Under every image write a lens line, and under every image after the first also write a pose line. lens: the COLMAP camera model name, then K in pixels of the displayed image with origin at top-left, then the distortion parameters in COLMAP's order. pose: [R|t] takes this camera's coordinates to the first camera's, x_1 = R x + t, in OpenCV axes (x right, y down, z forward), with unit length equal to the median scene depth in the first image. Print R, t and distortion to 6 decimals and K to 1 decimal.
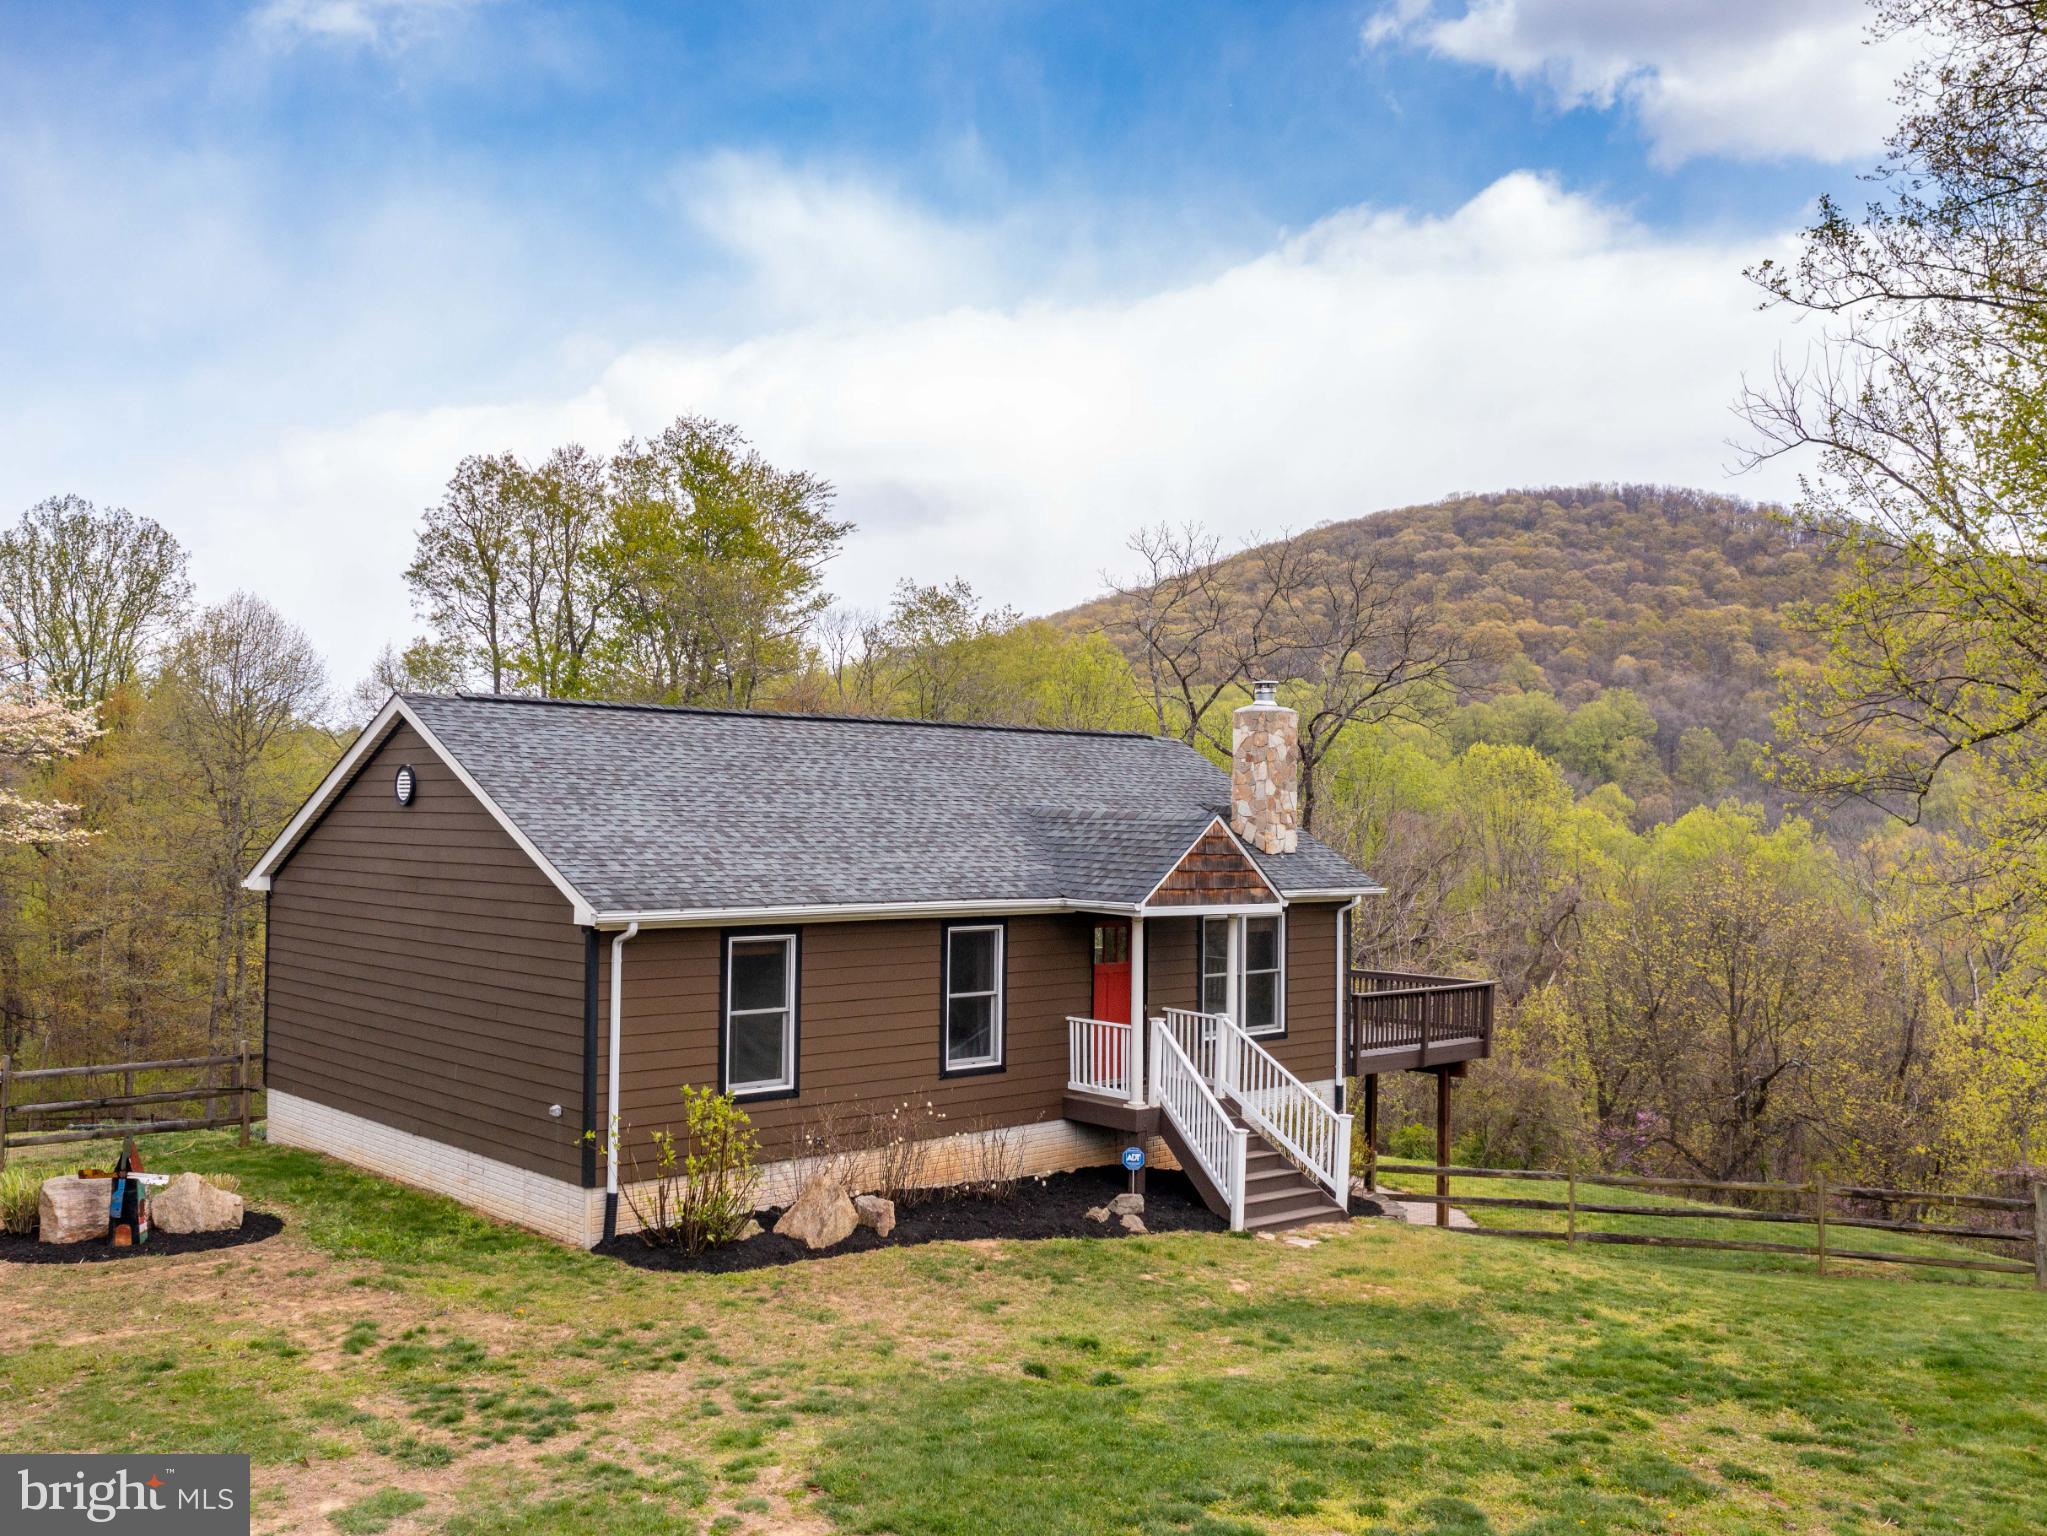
lens RADIAL K [[1869.0, 0, 1023.5], [0, 1869.0, 768.0], [0, 0, 1]] dist [0.001031, 0.006975]
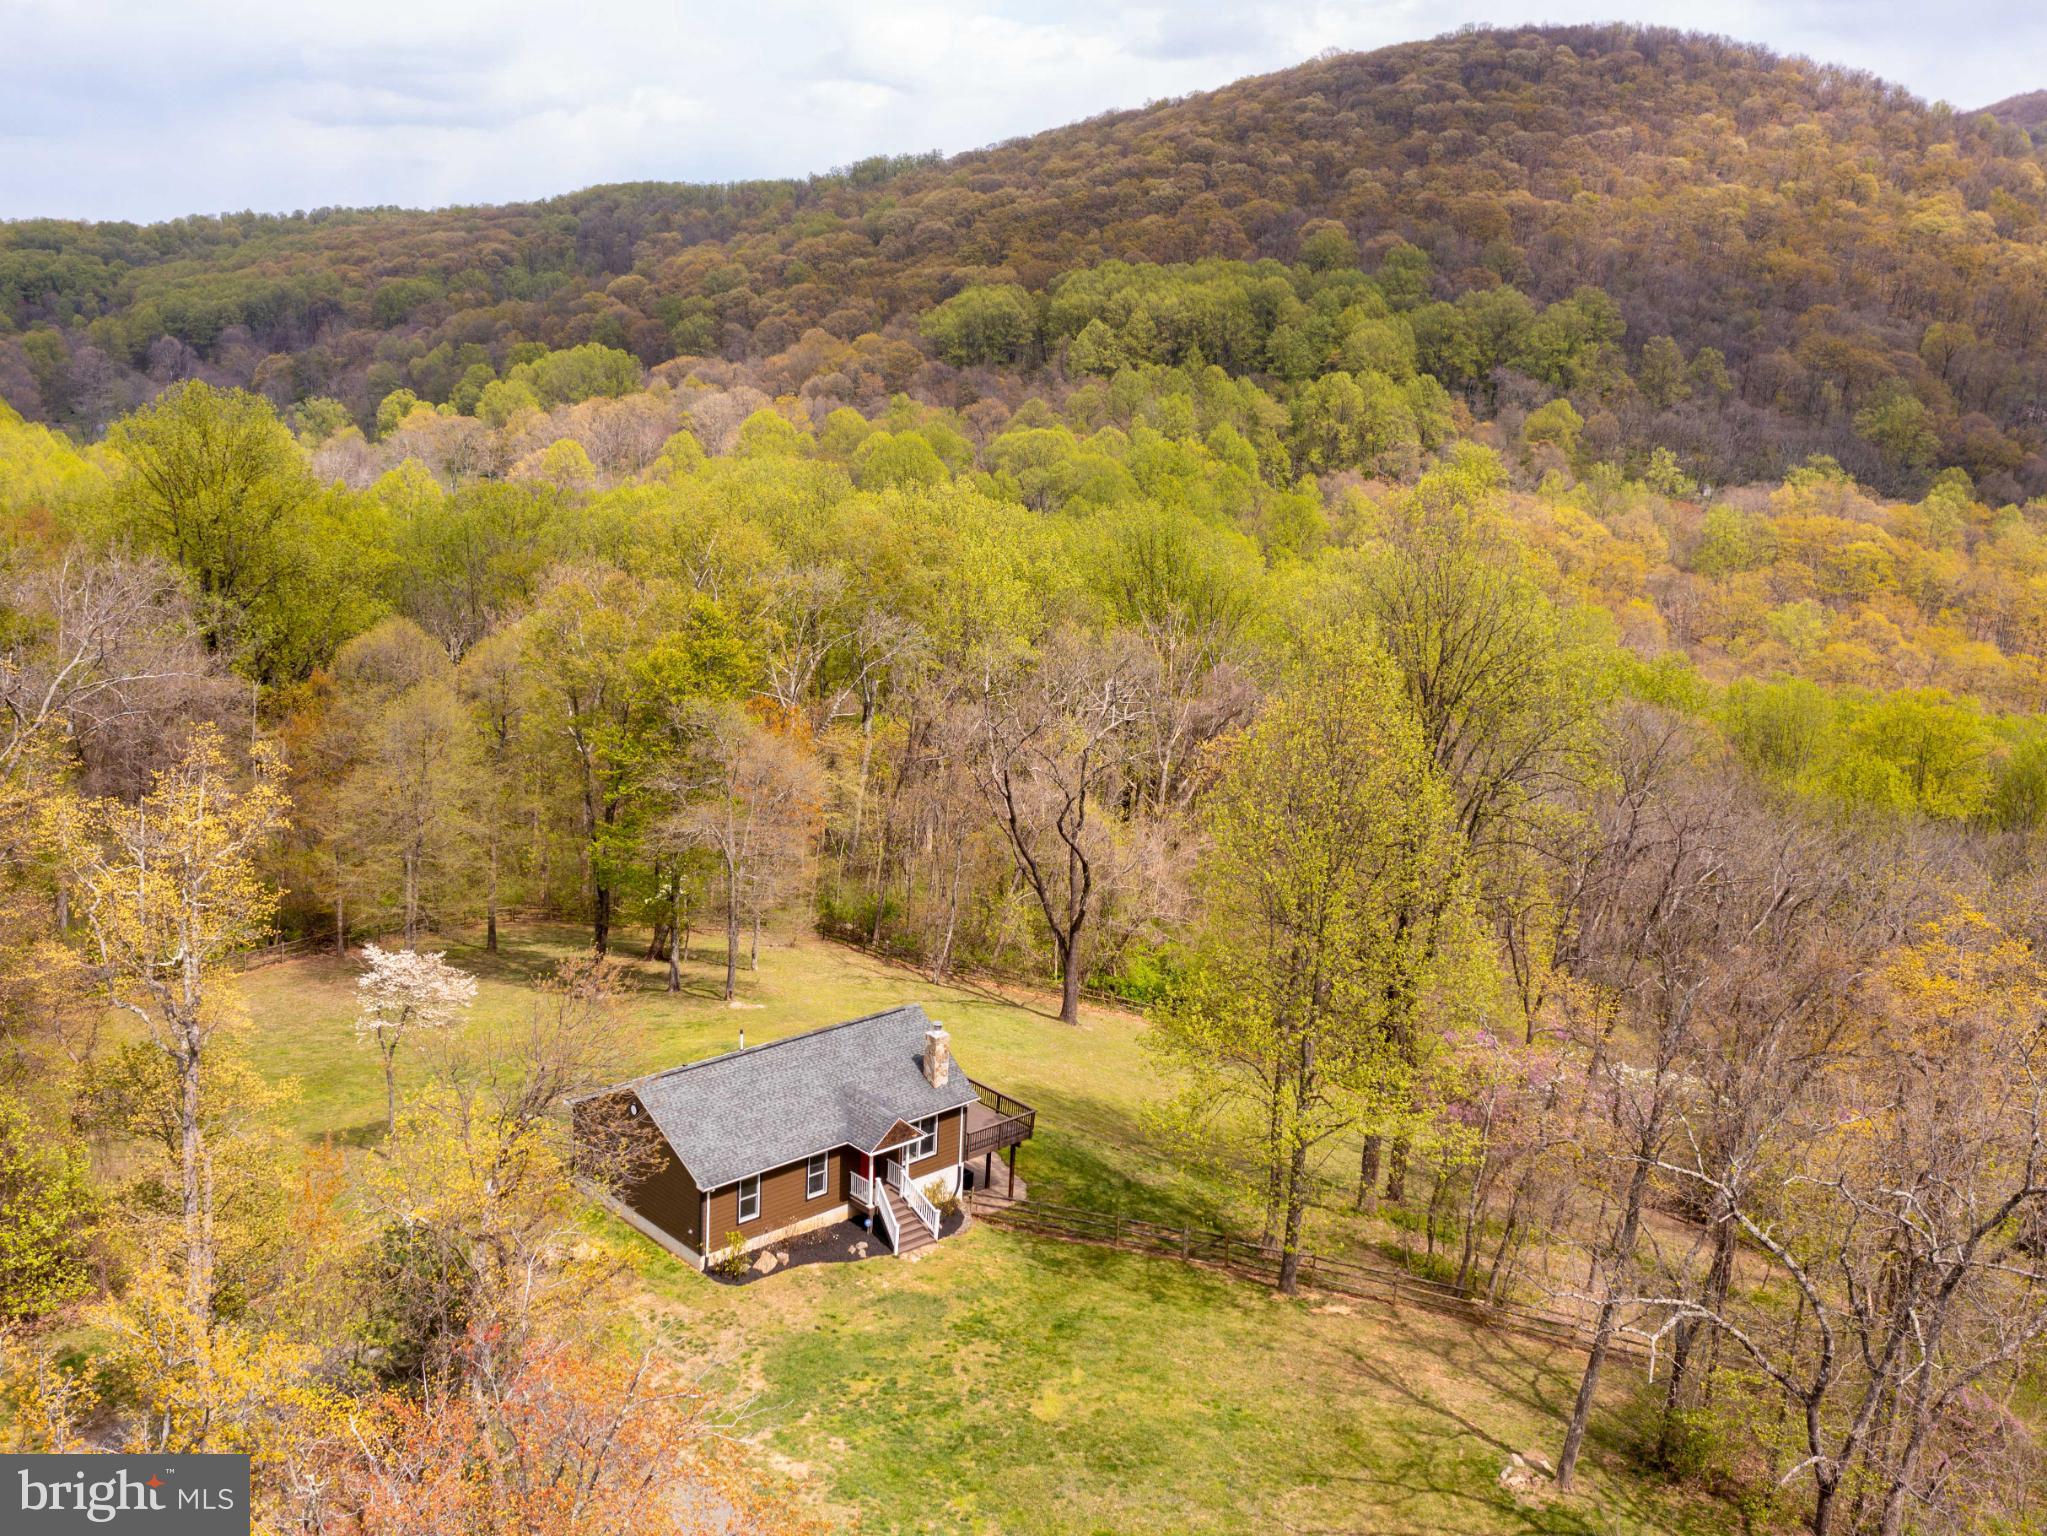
lens RADIAL K [[1869.0, 0, 1023.5], [0, 1869.0, 768.0], [0, 0, 1]] dist [0.001031, 0.006975]
pose [[0.999065, 0.036430, 0.023301, 0.238462], [-0.040885, 0.971253, 0.234511, -1.390495], [-0.014087, -0.235244, 0.971834, -2.029410]]
